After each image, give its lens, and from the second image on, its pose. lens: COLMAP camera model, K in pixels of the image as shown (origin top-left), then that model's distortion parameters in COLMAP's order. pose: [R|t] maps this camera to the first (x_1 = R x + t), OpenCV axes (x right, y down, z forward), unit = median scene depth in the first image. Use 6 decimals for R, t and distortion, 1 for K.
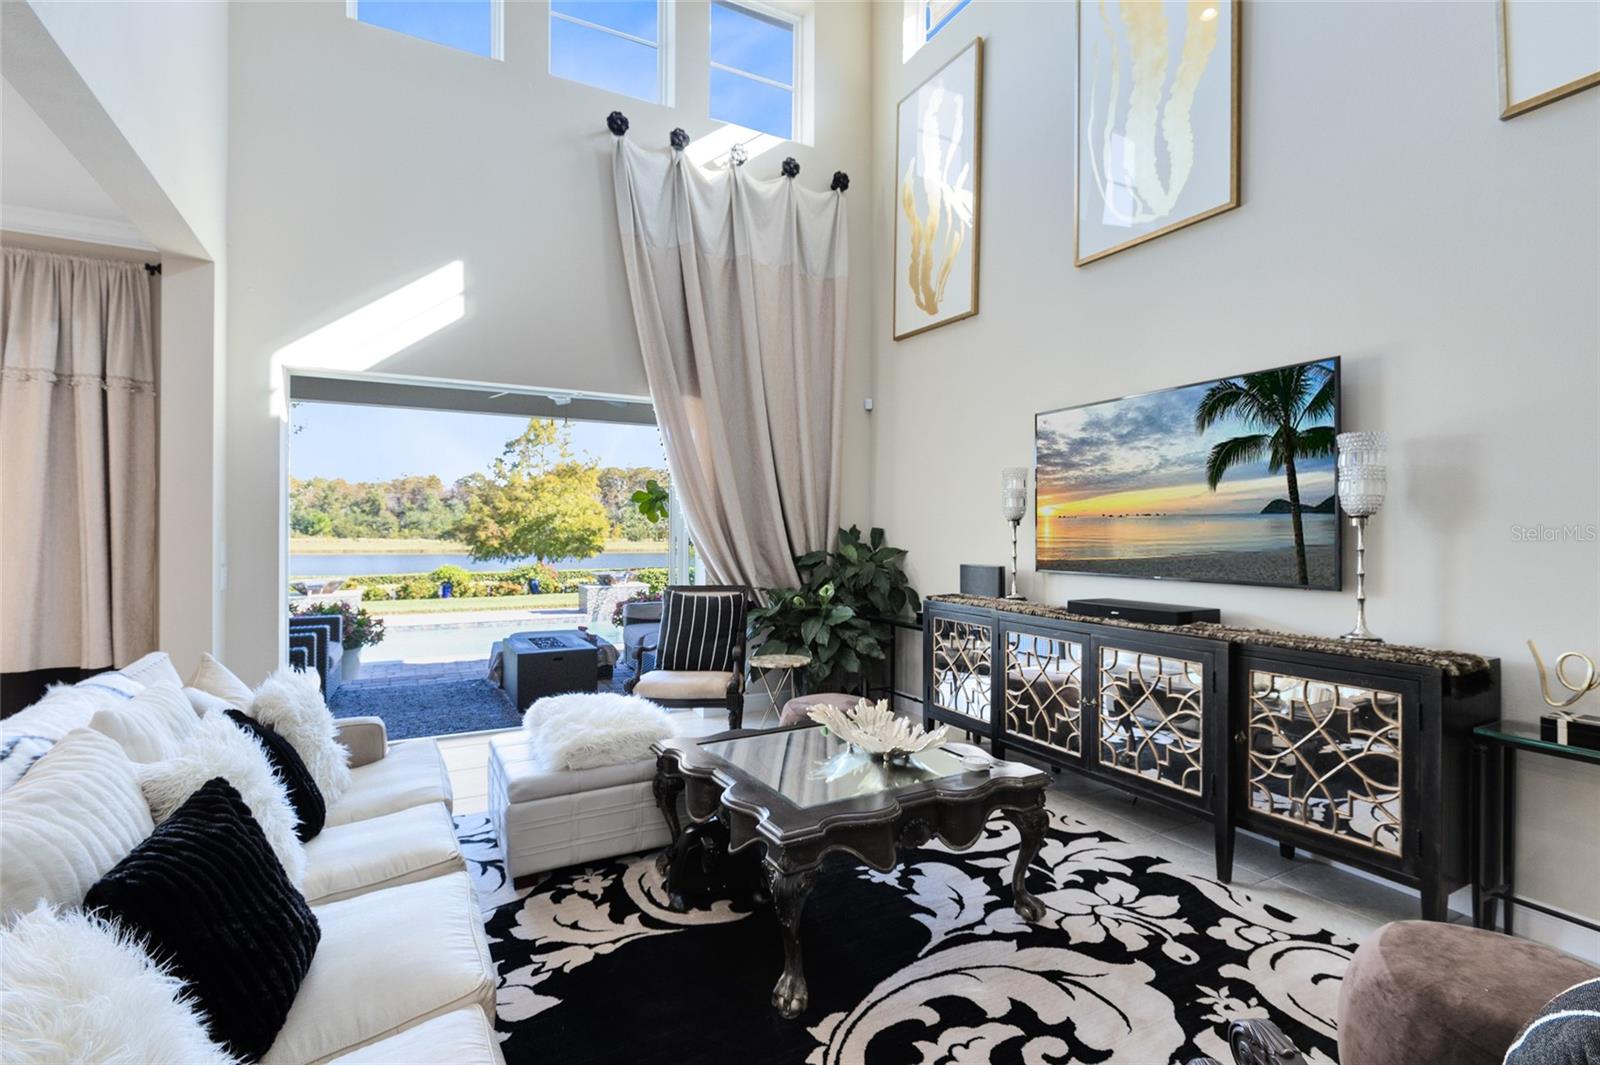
lens RADIAL K [[711.3, 0, 812.1], [0, 711.3, 531.1], [0, 0, 1]] dist [0.006964, -0.000205]
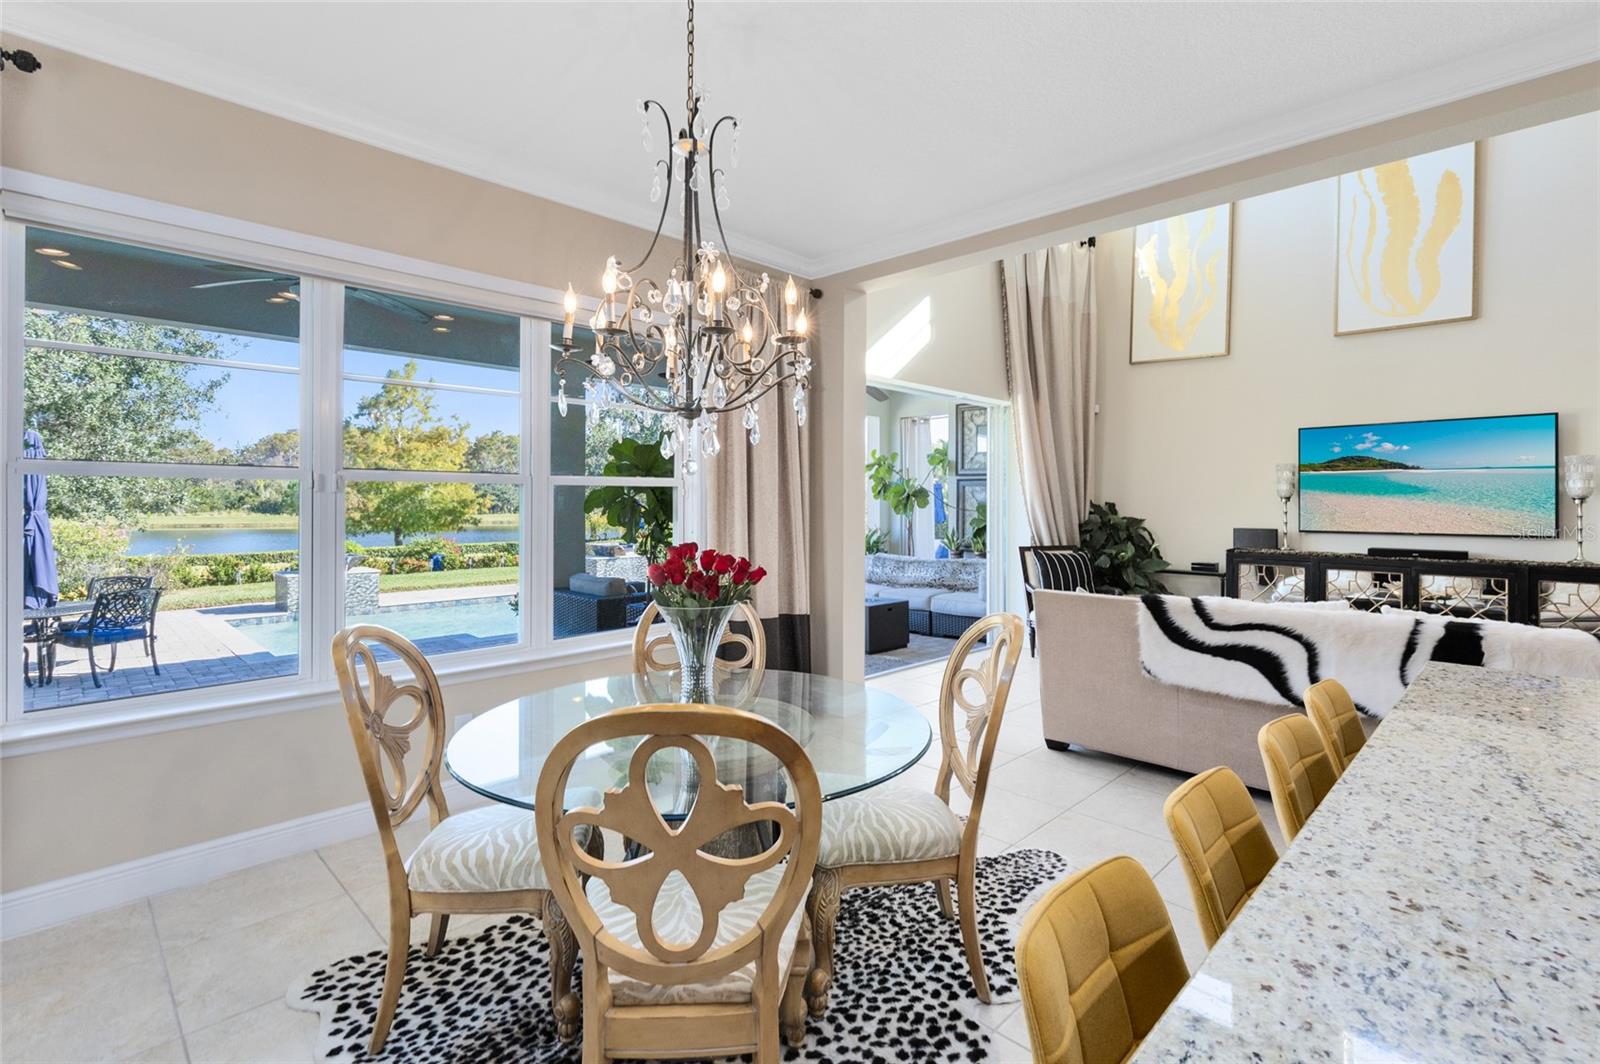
lens RADIAL K [[733.0, 0, 788.2], [0, 733.0, 499.8], [0, 0, 1]] dist [0.001483, 0.000511]
pose [[0.965952, 0.004543, 0.258681, -1.365856], [-0.003205, 0.999979, -0.005595, 0.000355], [-0.258701, 0.004575, 0.965947, -0.270981]]
